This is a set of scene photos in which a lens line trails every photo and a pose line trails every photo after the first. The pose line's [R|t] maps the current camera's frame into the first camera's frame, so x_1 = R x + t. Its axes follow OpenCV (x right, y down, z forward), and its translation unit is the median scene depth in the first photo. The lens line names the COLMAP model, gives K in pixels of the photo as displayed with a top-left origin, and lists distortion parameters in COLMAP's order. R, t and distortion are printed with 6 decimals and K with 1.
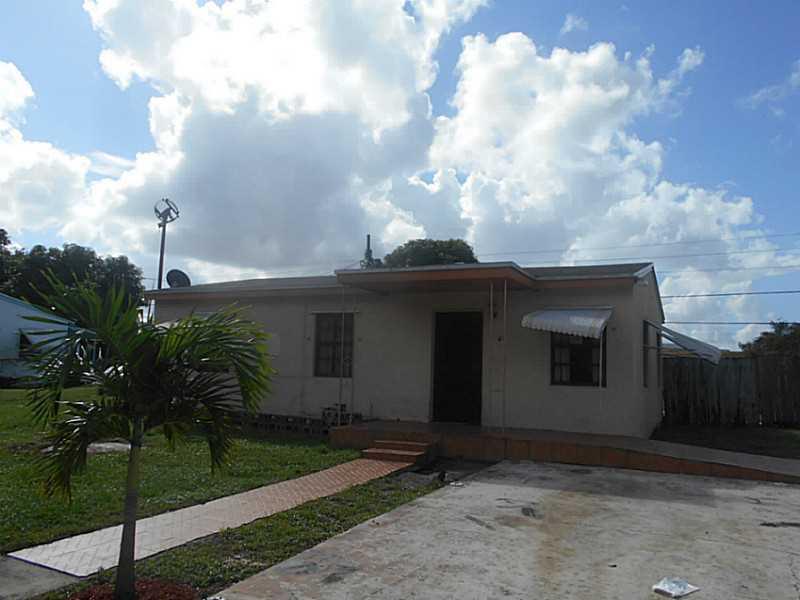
lens RADIAL K [[648.6, 0, 410.8], [0, 648.6, 326.4], [0, 0, 1]] dist [0.004248, -0.097953]
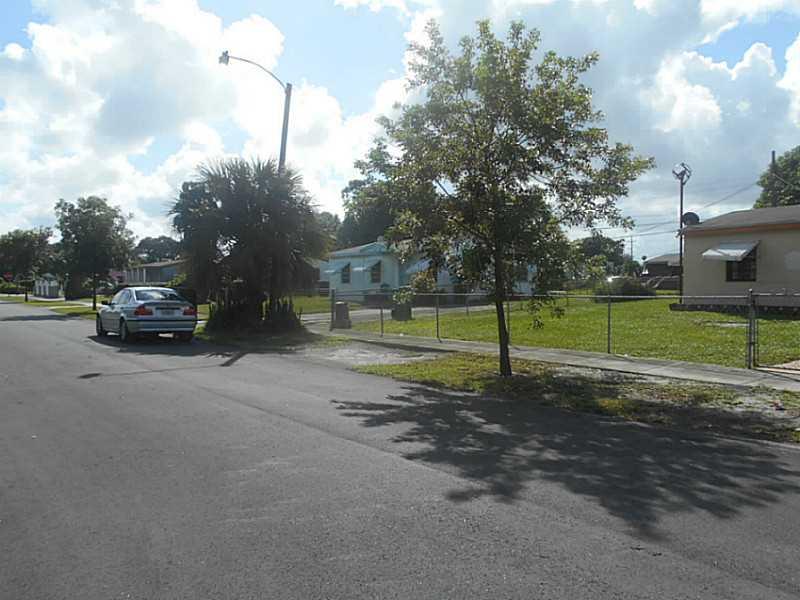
lens RADIAL K [[649.9, 0, 400.0], [0, 649.9, 300.0], [0, 0, 1]] dist [0.005860, 0.096813]
pose [[0.890263, -0.032849, -0.454261, -0.337552], [0.074109, 0.994551, 0.073321, -0.056869], [0.449378, -0.098940, 0.887846, -0.711858]]
